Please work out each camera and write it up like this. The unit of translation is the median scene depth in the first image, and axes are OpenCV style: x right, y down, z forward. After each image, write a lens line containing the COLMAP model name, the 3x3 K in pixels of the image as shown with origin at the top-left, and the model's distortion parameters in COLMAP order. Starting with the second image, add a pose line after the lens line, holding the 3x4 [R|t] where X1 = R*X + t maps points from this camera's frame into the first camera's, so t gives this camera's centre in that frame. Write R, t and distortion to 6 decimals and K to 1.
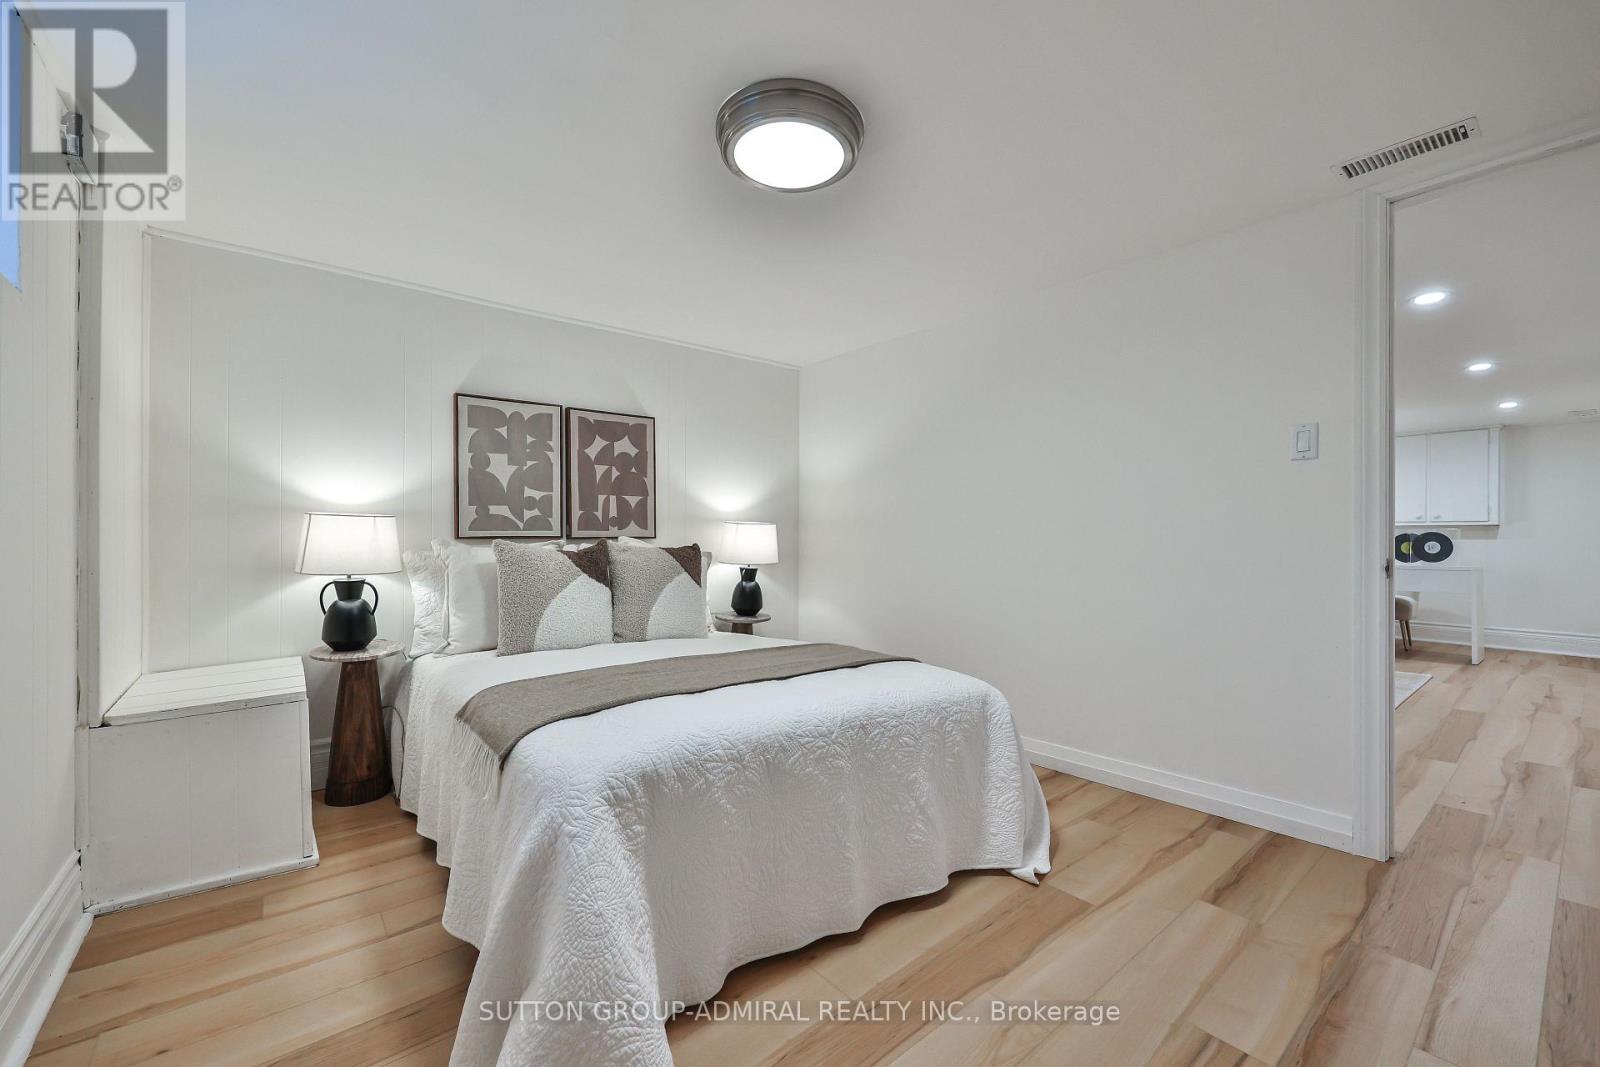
lens RADIAL K [[641.8, 0, 800.0], [0, 641.8, 533.5], [0, 0, 1]] dist [-0.000179, 0.000094]
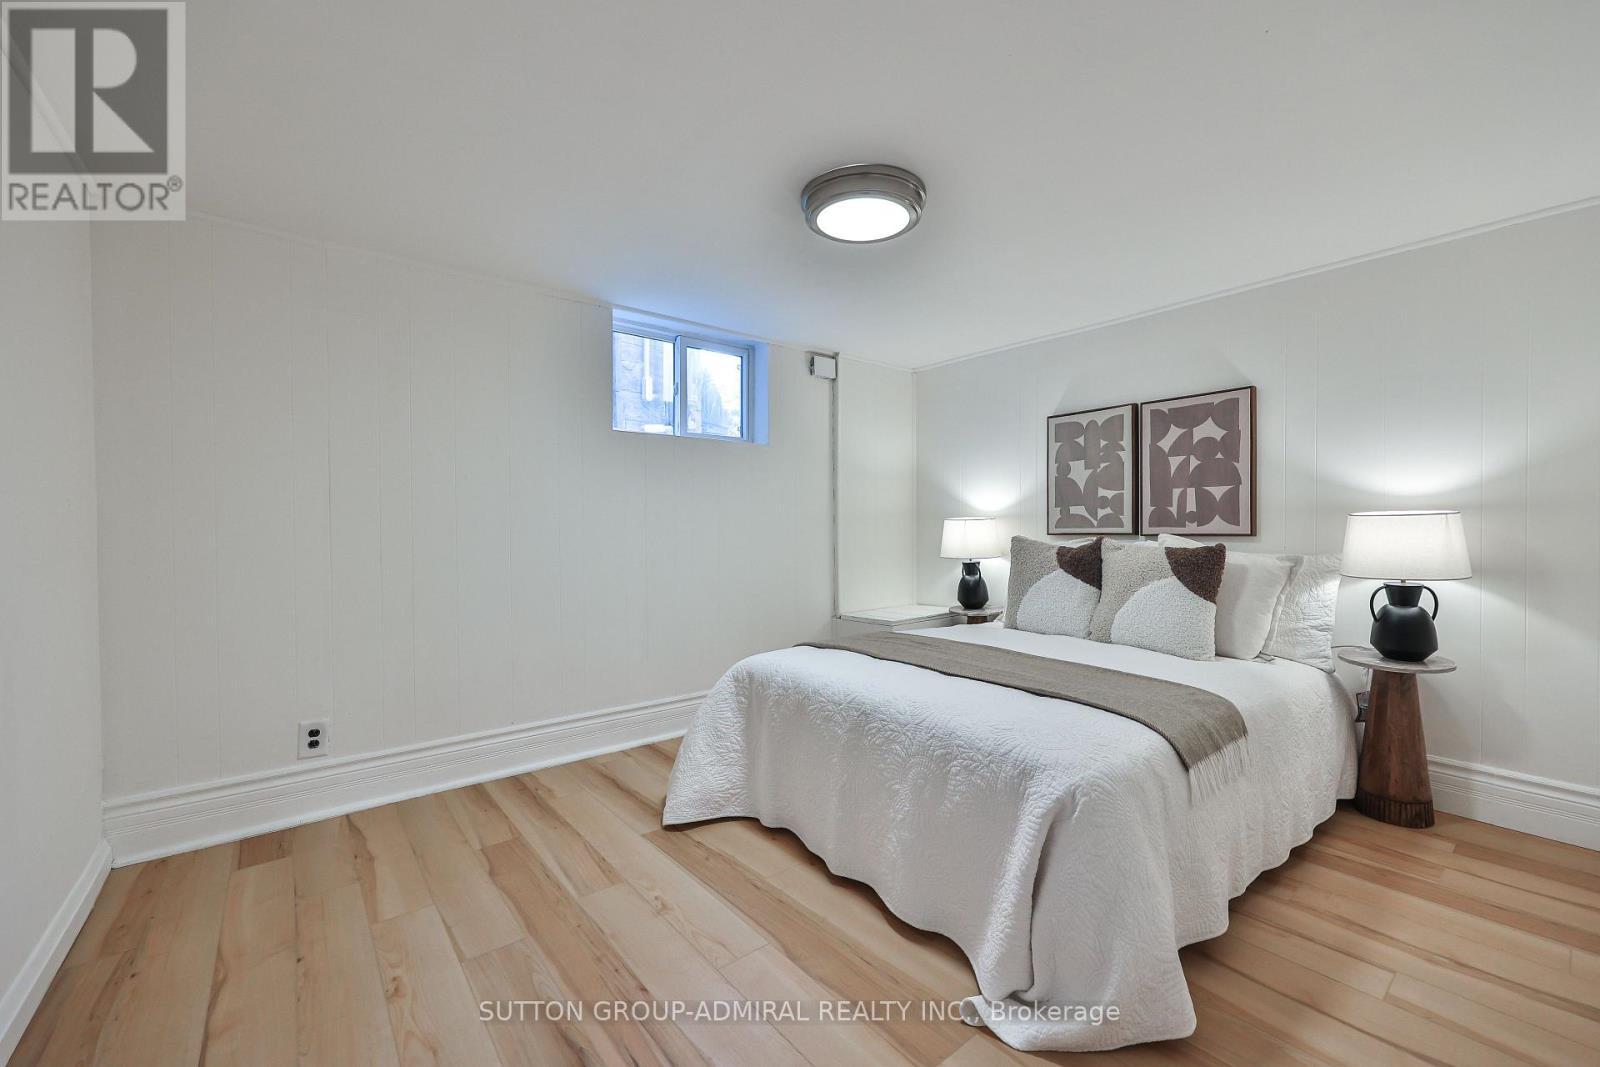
lens RADIAL K [[626.6, 0, 803.4], [0, 626.6, 517.1], [0, 0, 1]] dist [-0.000134, 0.000023]
pose [[0.018031, -0.024659, -0.999533, 0.601446], [-0.001327, 0.999694, -0.024687, 0.003857], [0.999837, 0.001771, 0.017993, 0.469124]]
